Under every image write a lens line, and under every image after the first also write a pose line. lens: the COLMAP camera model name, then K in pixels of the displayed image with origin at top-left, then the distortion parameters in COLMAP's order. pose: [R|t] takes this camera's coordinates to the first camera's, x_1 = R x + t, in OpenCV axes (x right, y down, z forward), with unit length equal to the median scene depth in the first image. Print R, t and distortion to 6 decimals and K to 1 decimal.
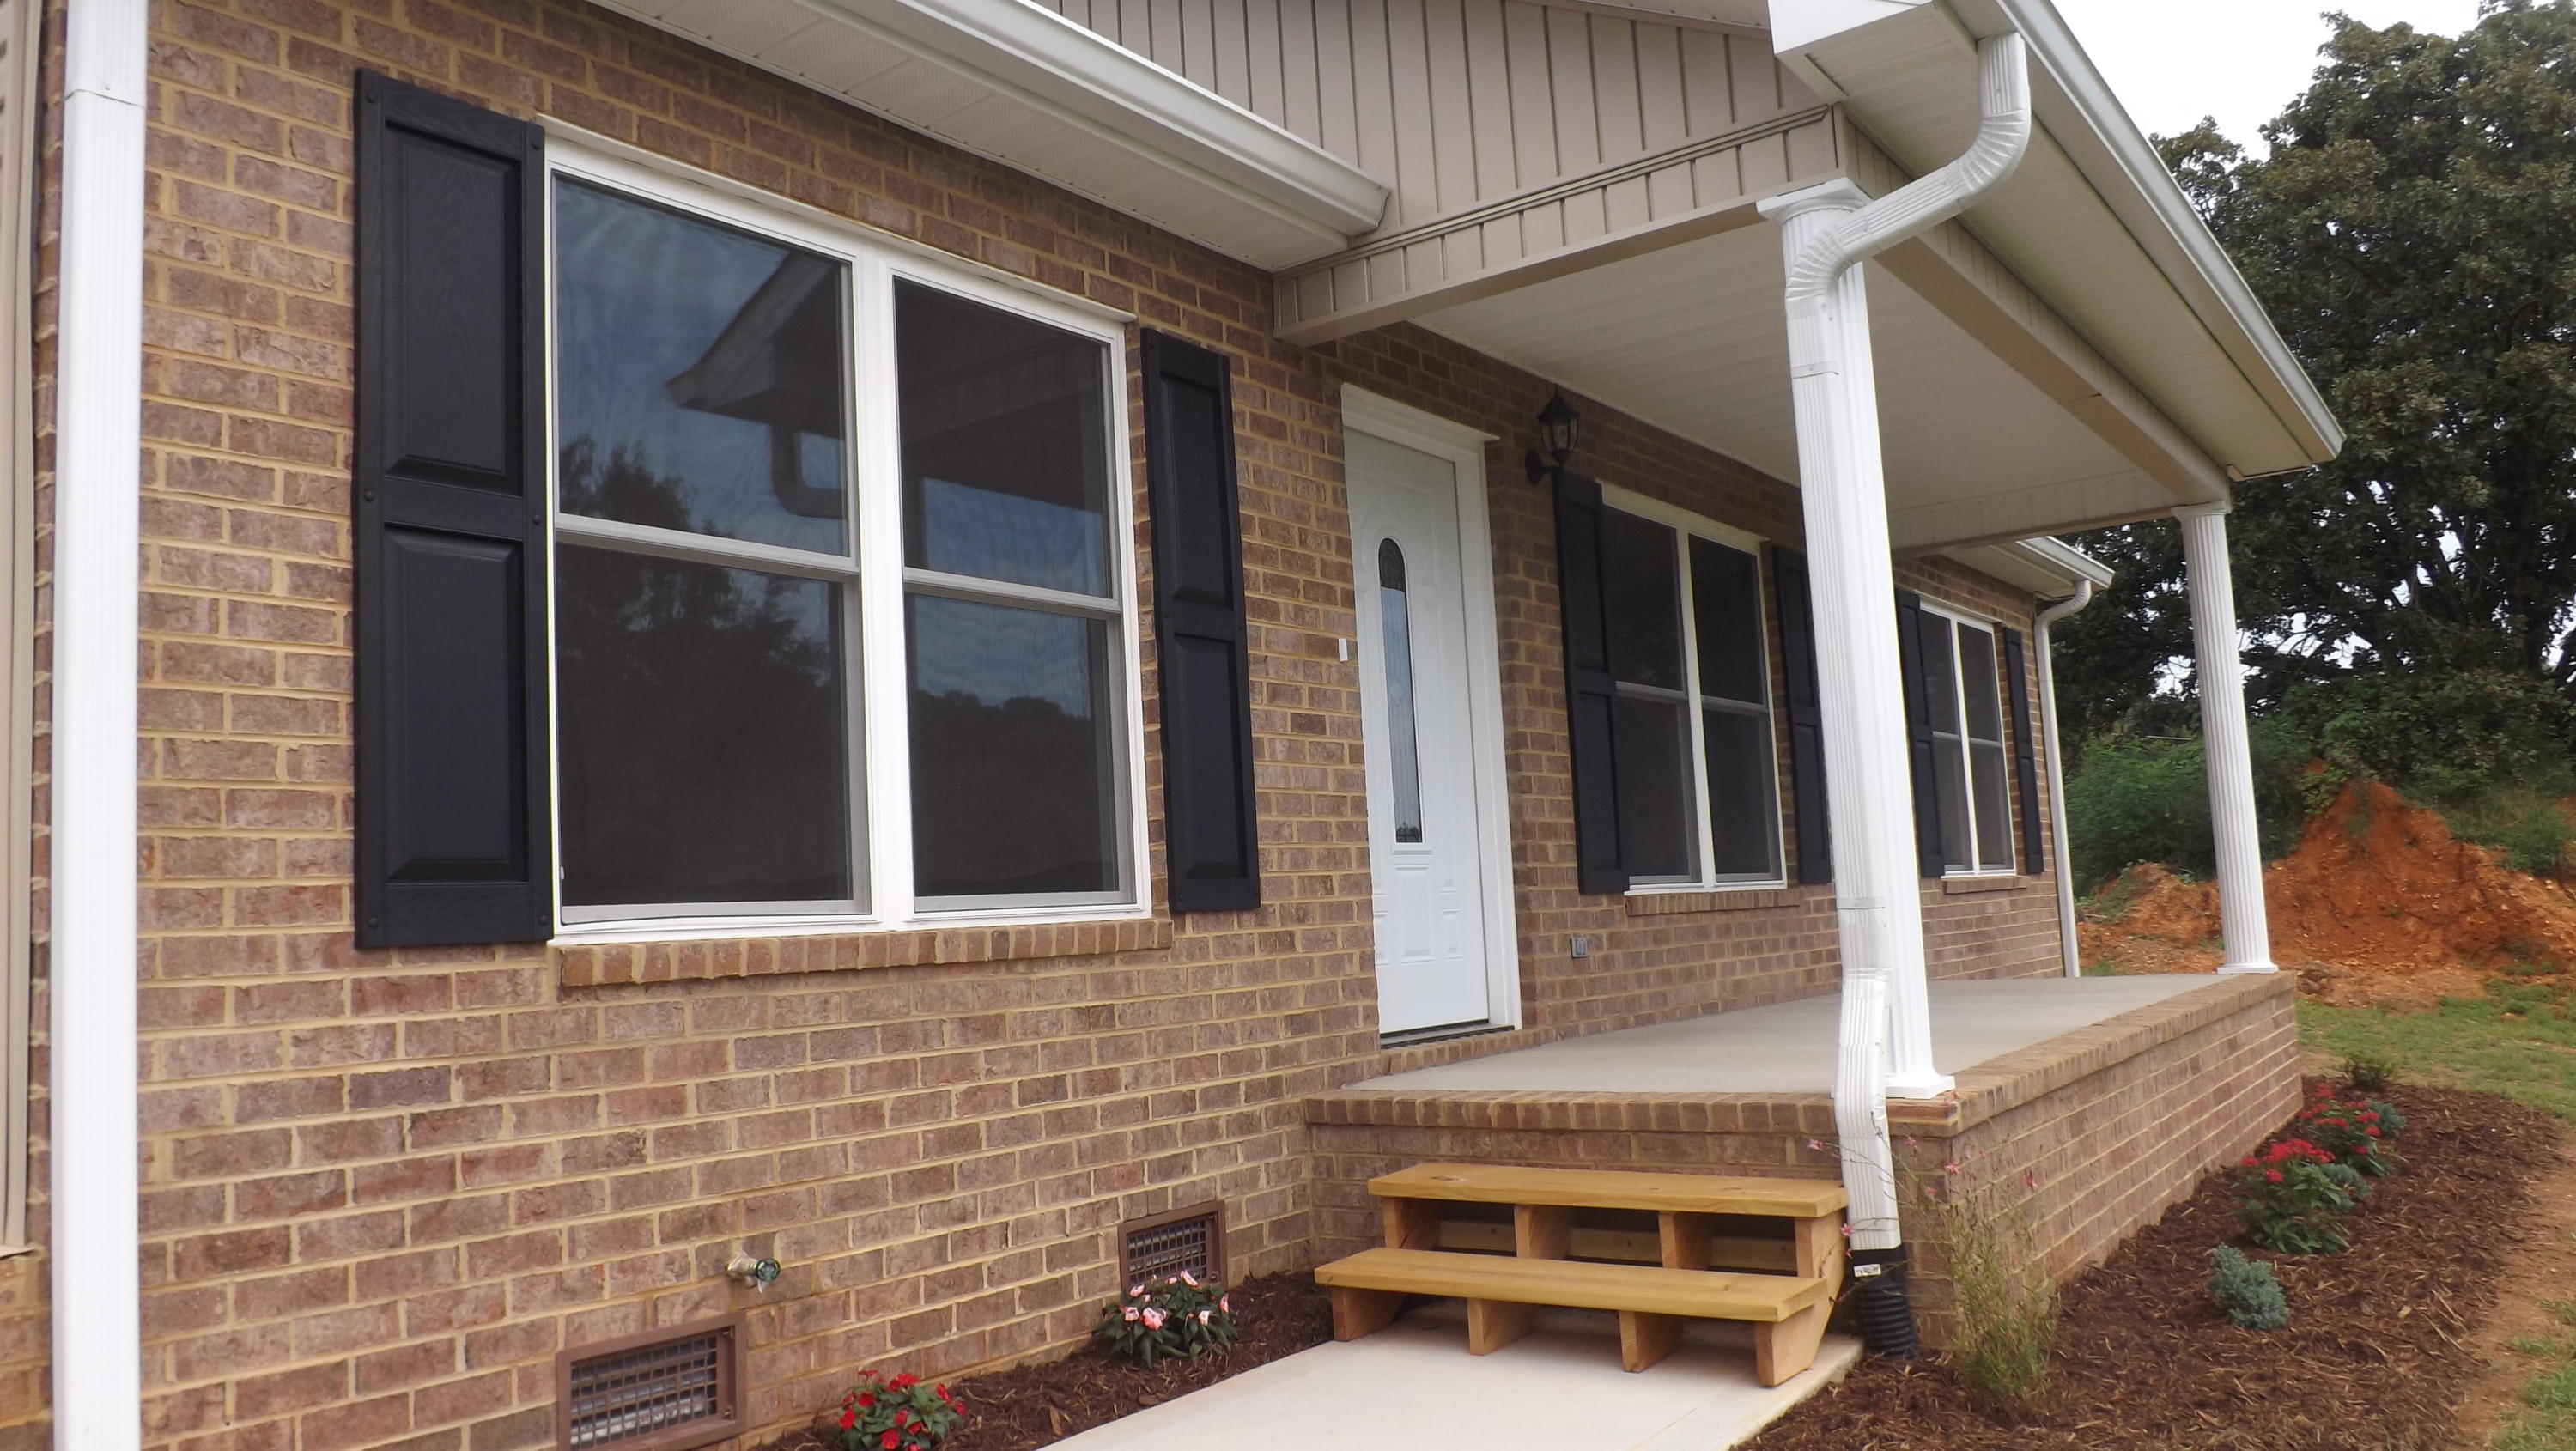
lens RADIAL K [[1864.6, 0, 1288.0], [0, 1864.6, 725.5], [0, 0, 1]] dist [-0.046610, -0.000265]
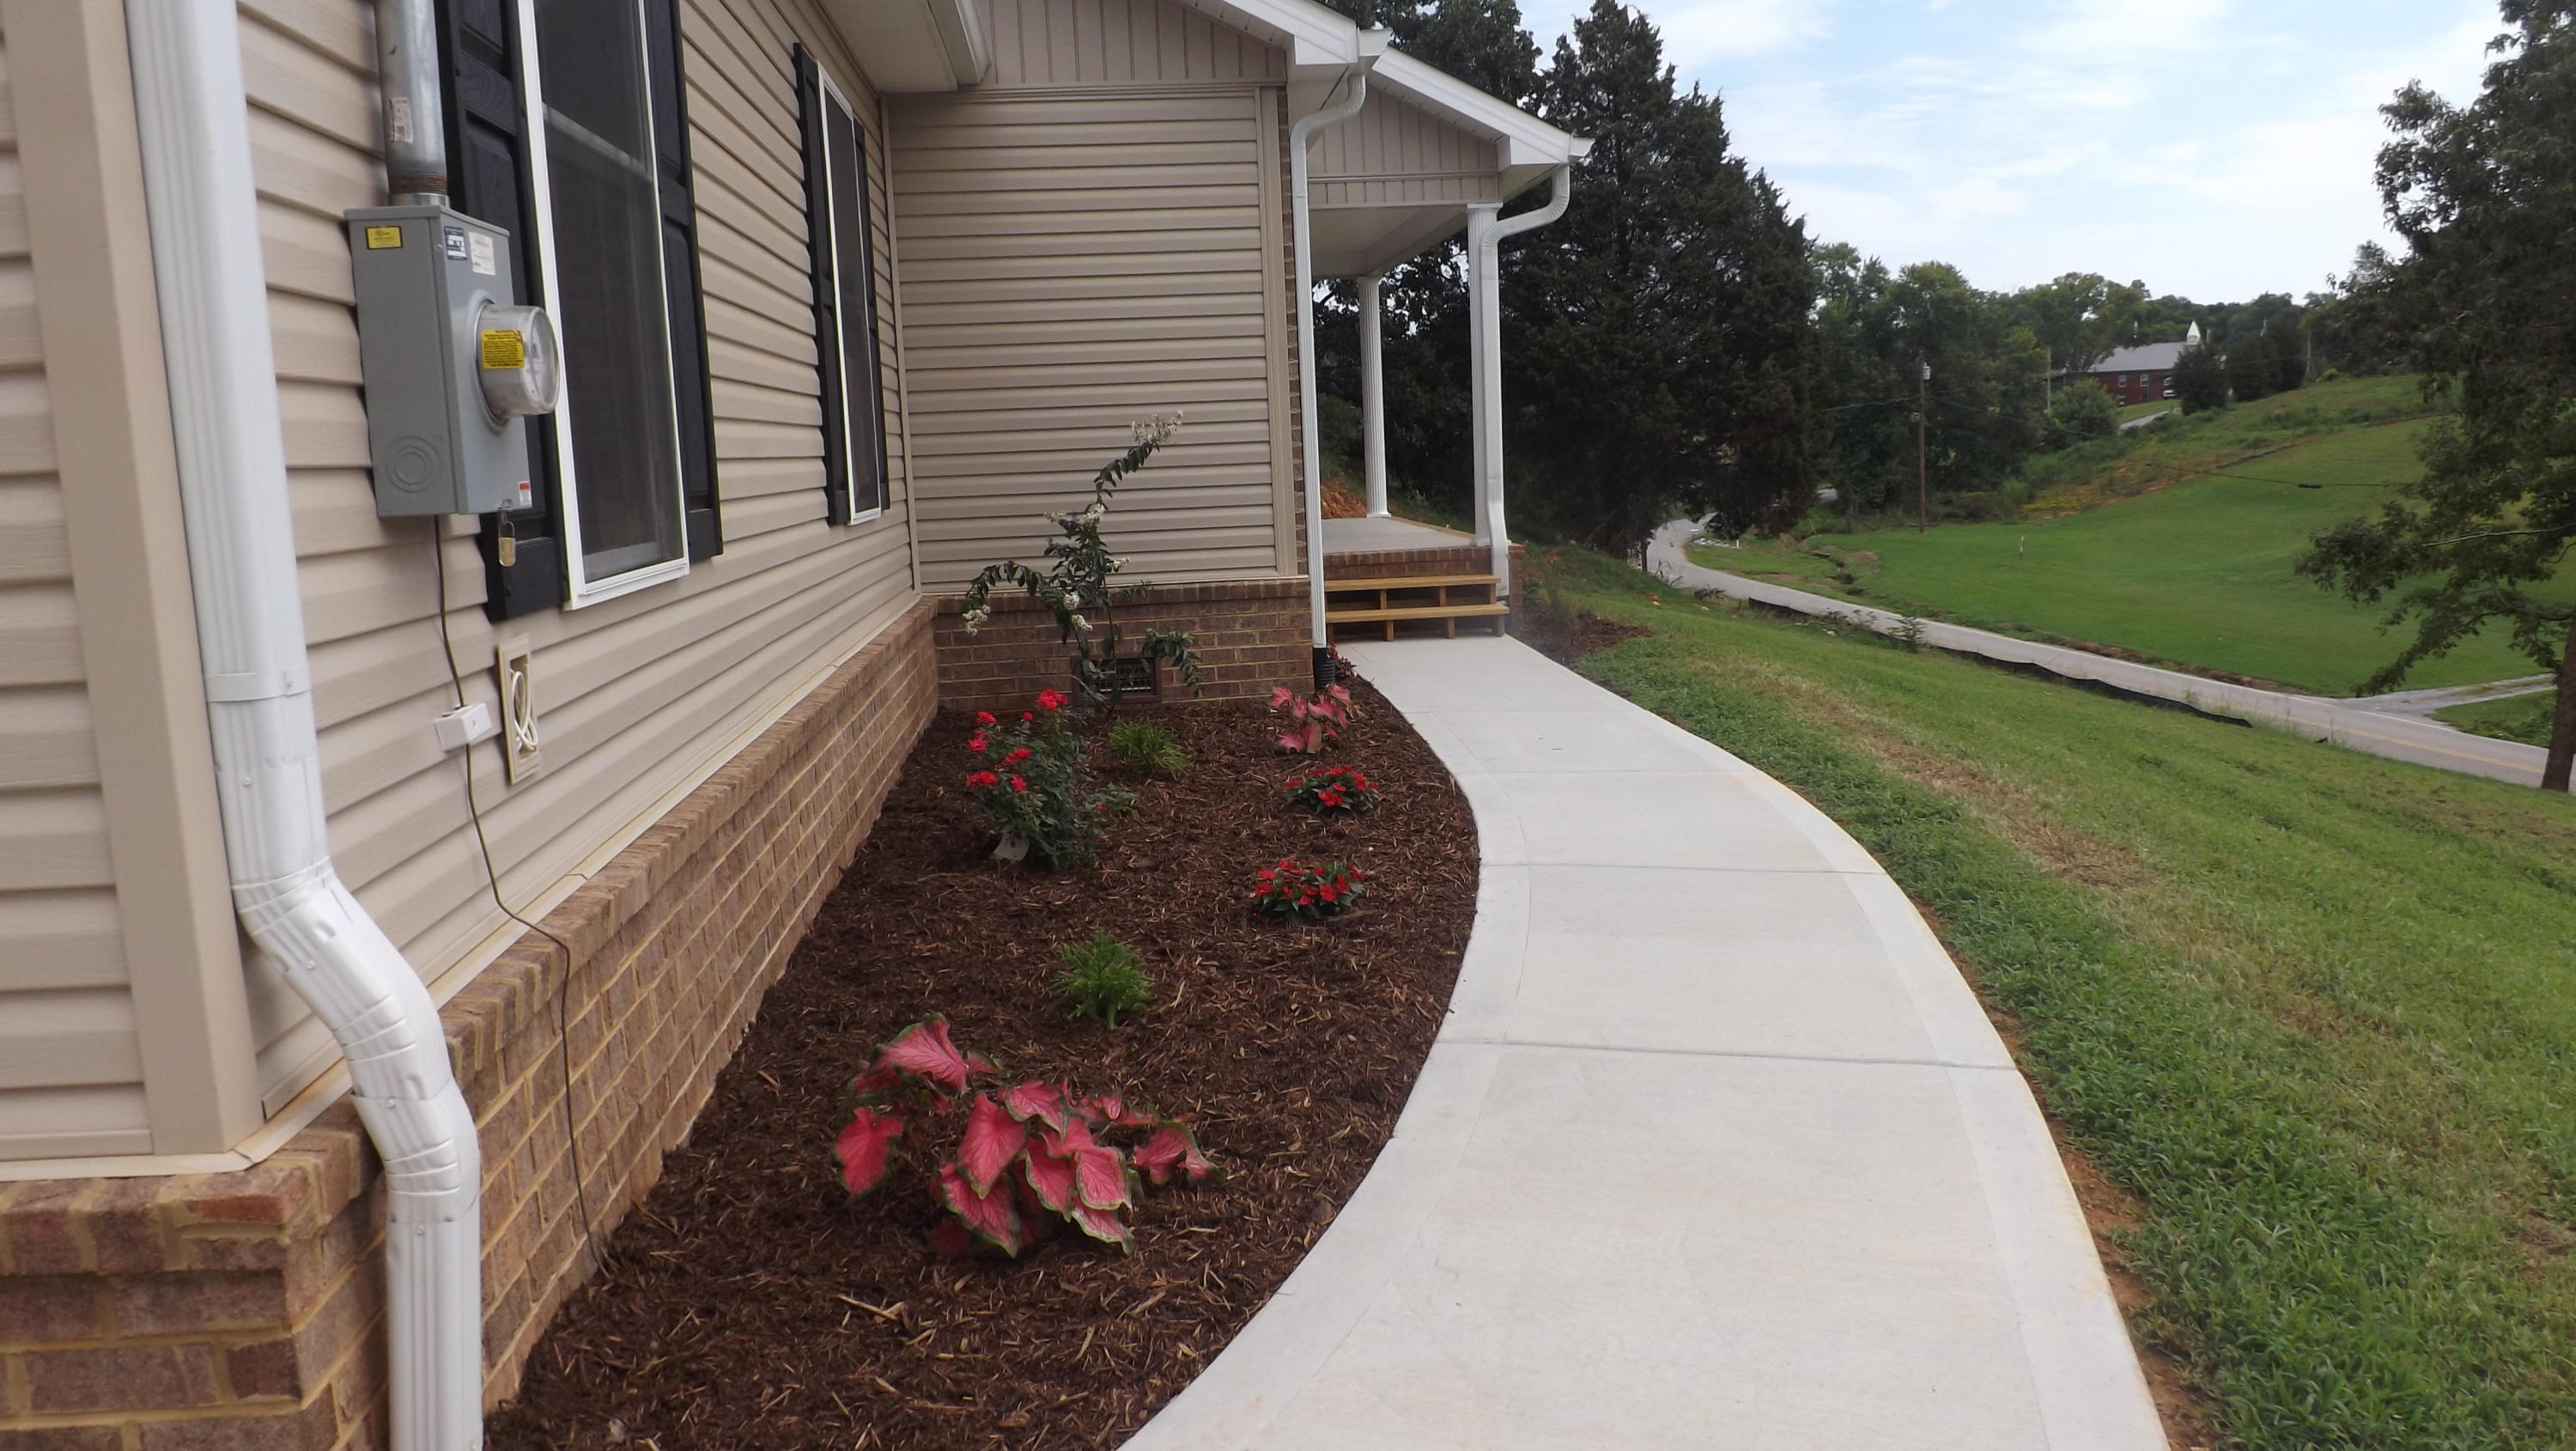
lens RADIAL K [[1898.3, 0, 1280.5], [0, 1898.3, 771.6], [0, 0, 1]] dist [-0.034583, -0.001400]
pose [[0.752495, -0.091839, 0.652163, -0.404139], [-0.063741, 0.975425, 0.210909, -0.011512], [-0.655506, -0.200277, 0.728149, -0.211964]]
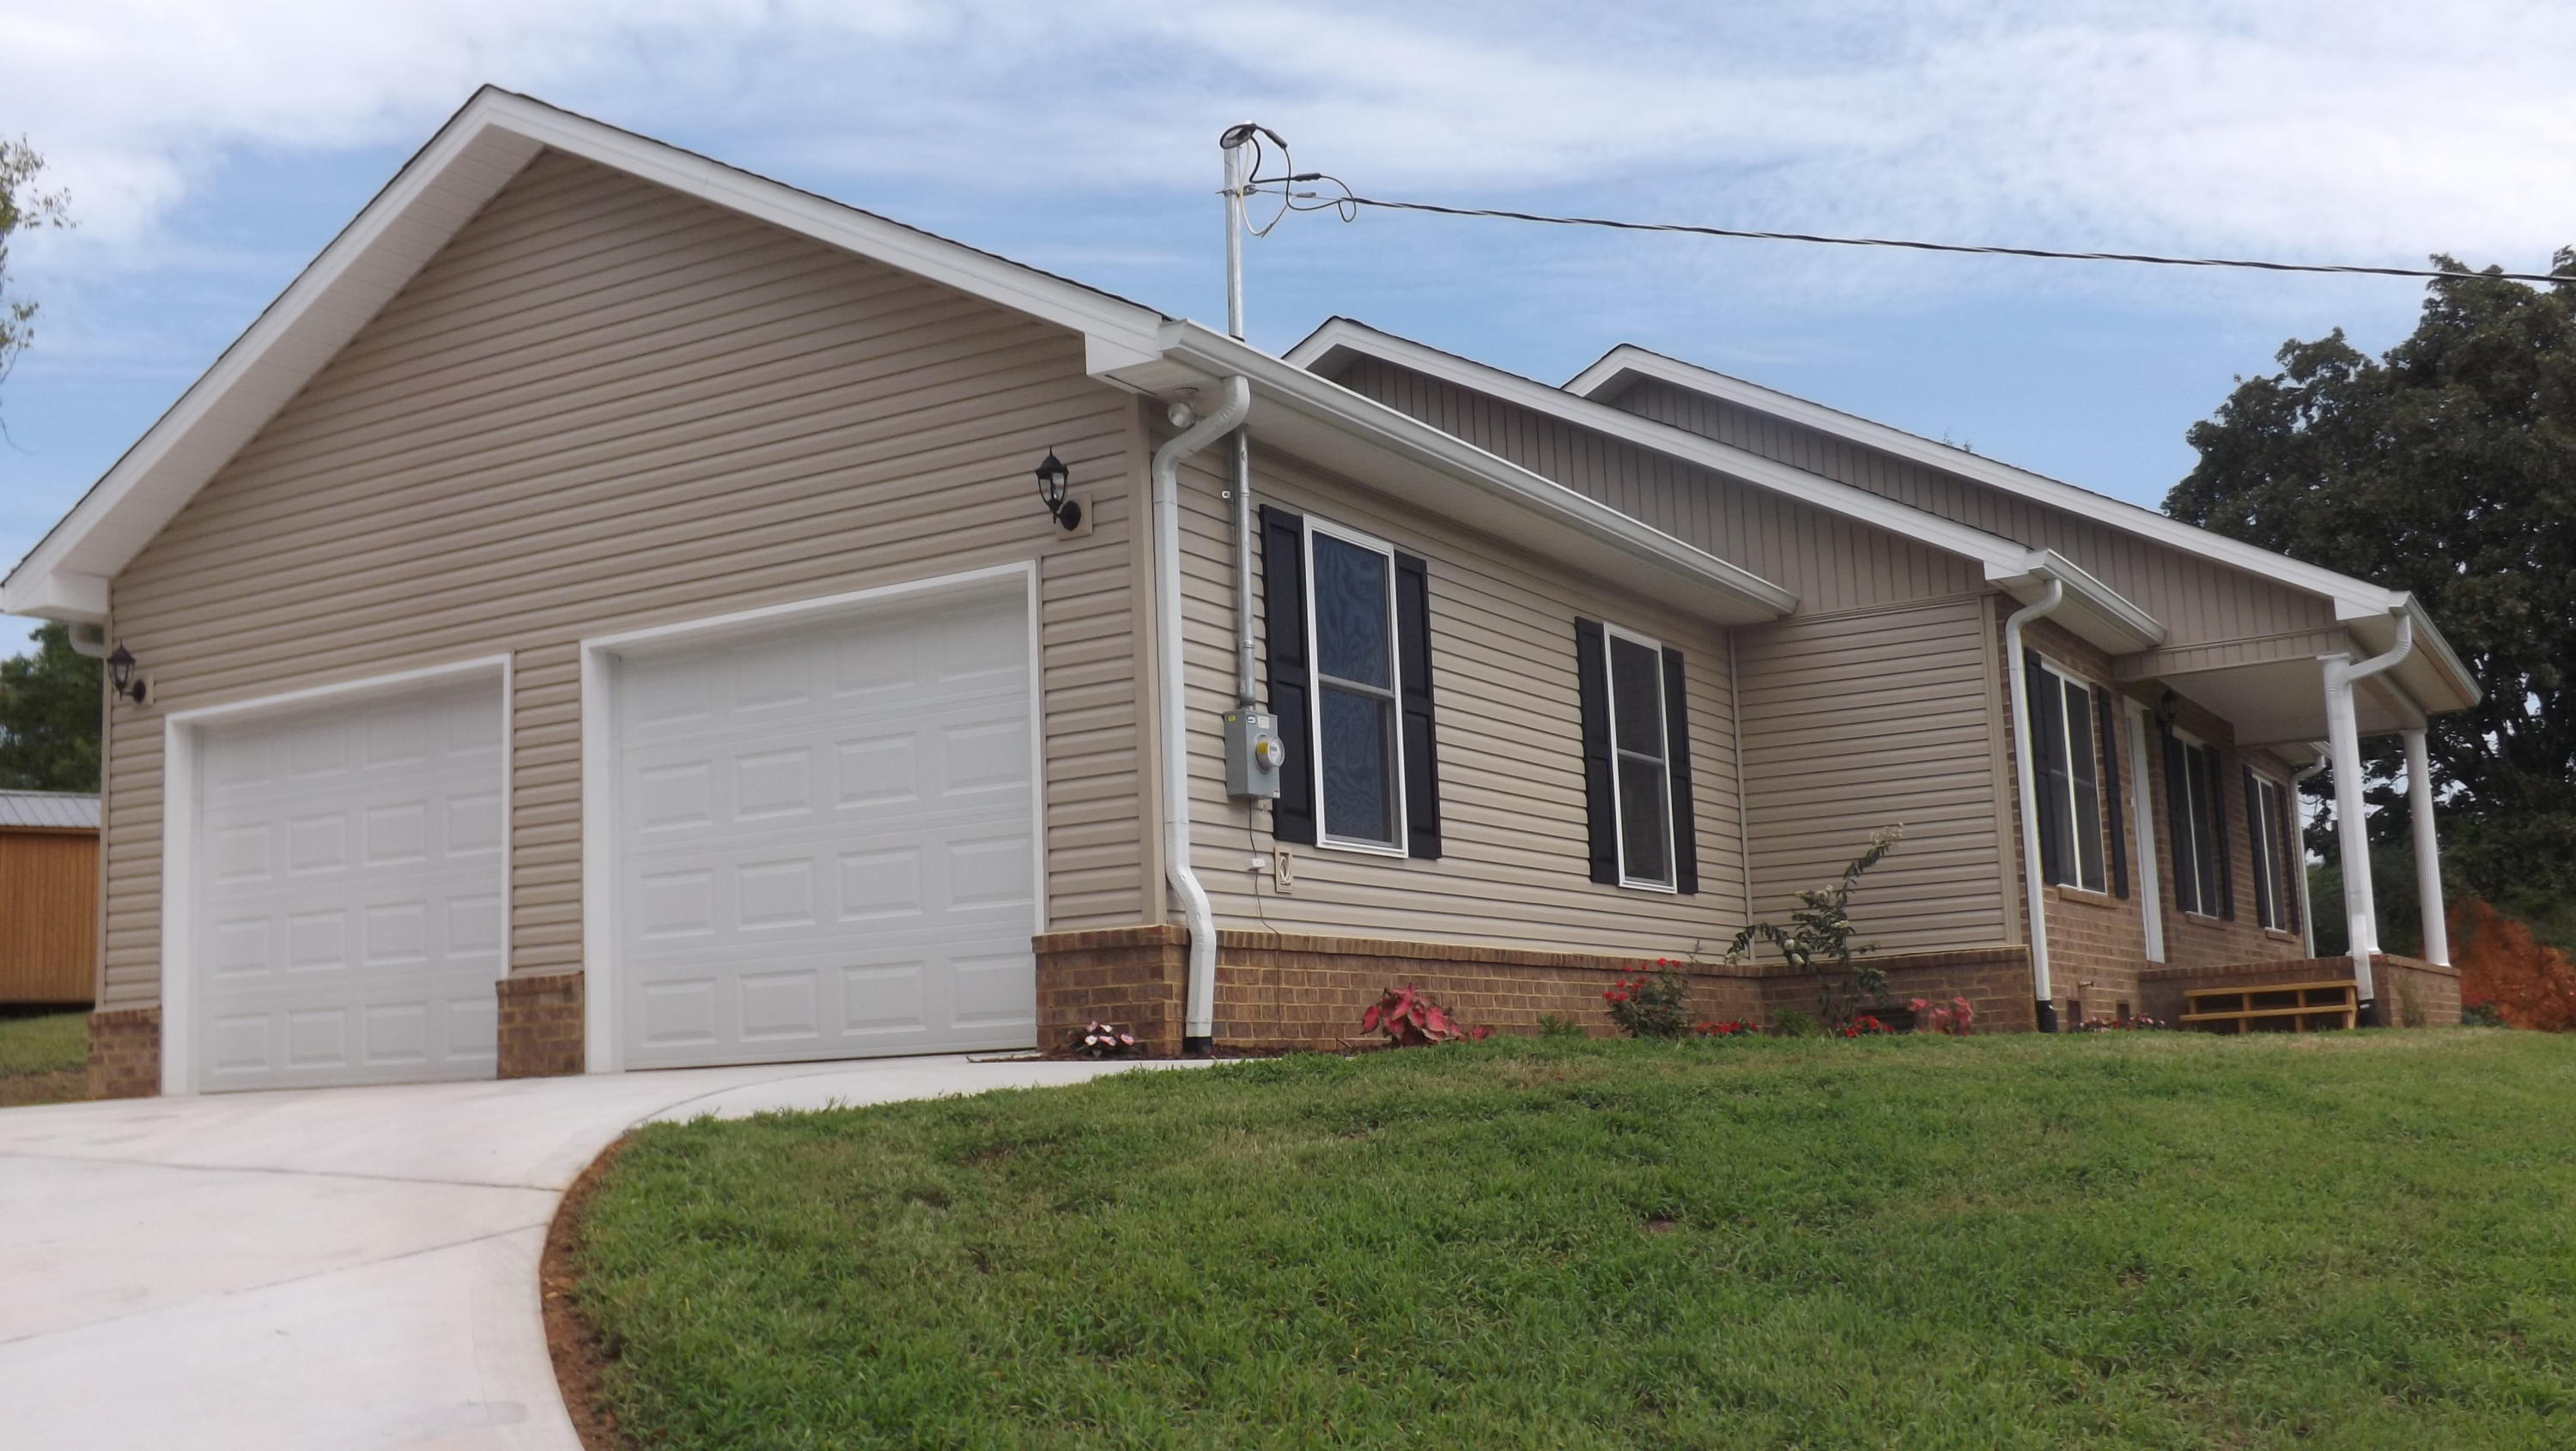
lens RADIAL K [[2538.0, 0, 1288.0], [0, 2538.0, 725.5], [0, 0, 1]] dist [-0.094453, 0.005690]
pose [[0.994664, 0.024631, 0.100183, -0.411477], [-0.019627, 0.998524, -0.050633, 0.014101], [-0.101282, 0.048397, 0.993680, -0.645923]]
